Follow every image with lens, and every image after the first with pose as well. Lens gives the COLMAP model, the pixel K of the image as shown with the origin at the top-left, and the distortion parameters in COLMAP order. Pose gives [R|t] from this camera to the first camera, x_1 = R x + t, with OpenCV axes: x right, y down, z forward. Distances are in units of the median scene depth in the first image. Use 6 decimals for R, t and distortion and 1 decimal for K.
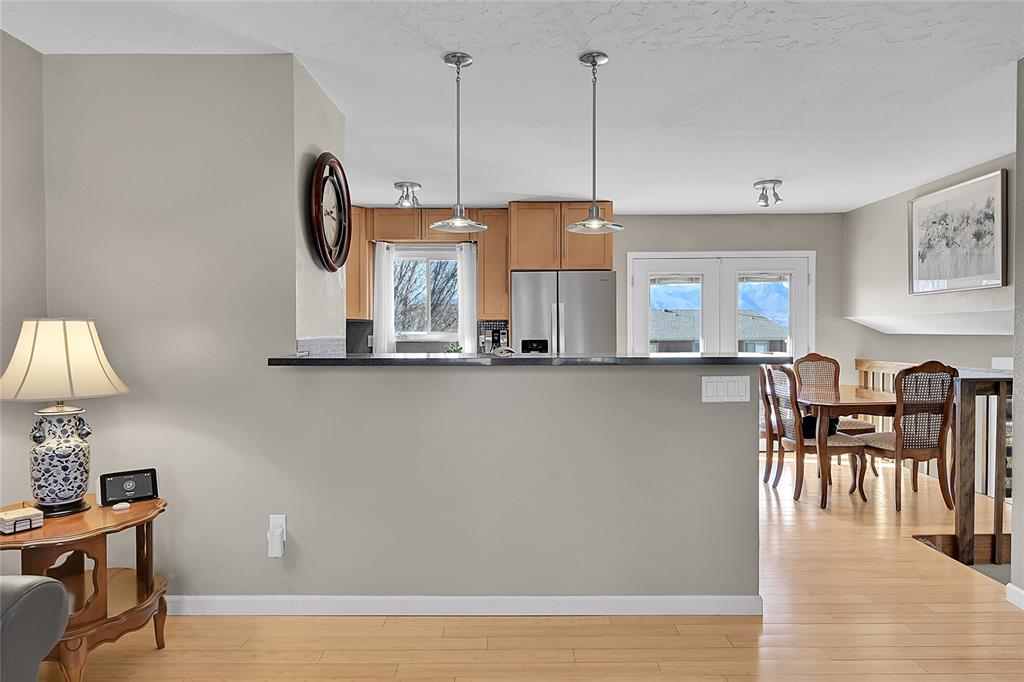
lens RADIAL K [[617.5, 0, 515.5], [0, 617.5, 341.0], [0, 0, 1]] dist [-0.002093, 0.000542]
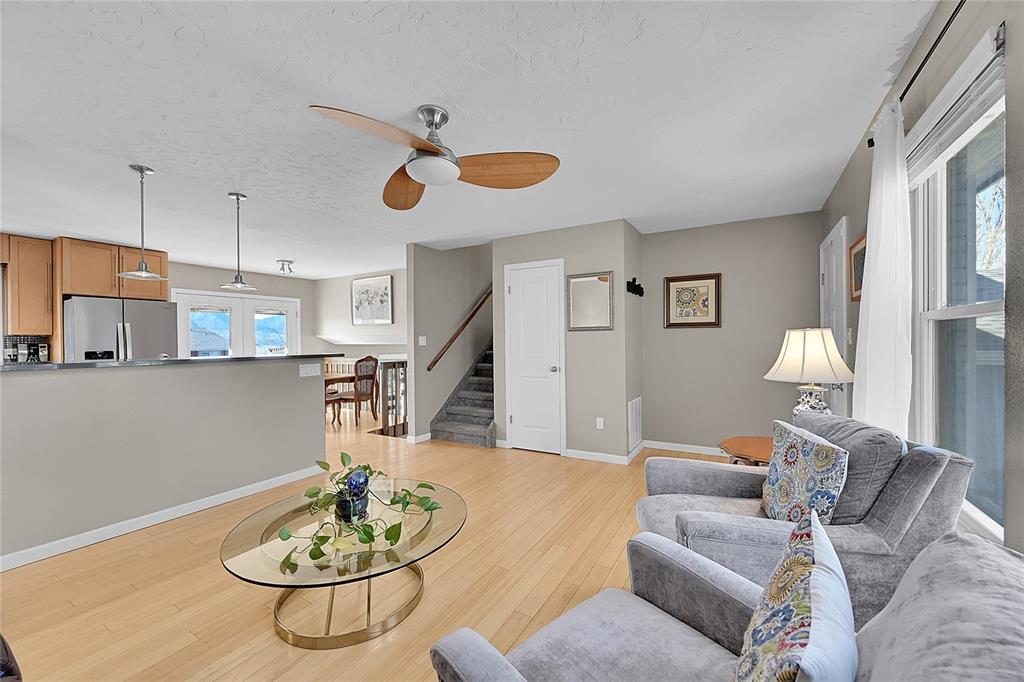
lens RADIAL K [[402.4, 0, 515.6], [0, 402.4, 343.2], [0, 0, 1]] dist [-0.002125, -0.000068]
pose [[0.503662, -0.005736, 0.863882, -0.276533], [0.019996, 0.999787, -0.005020, 0.002996], [-0.863669, 0.019803, 0.503670, -0.176047]]
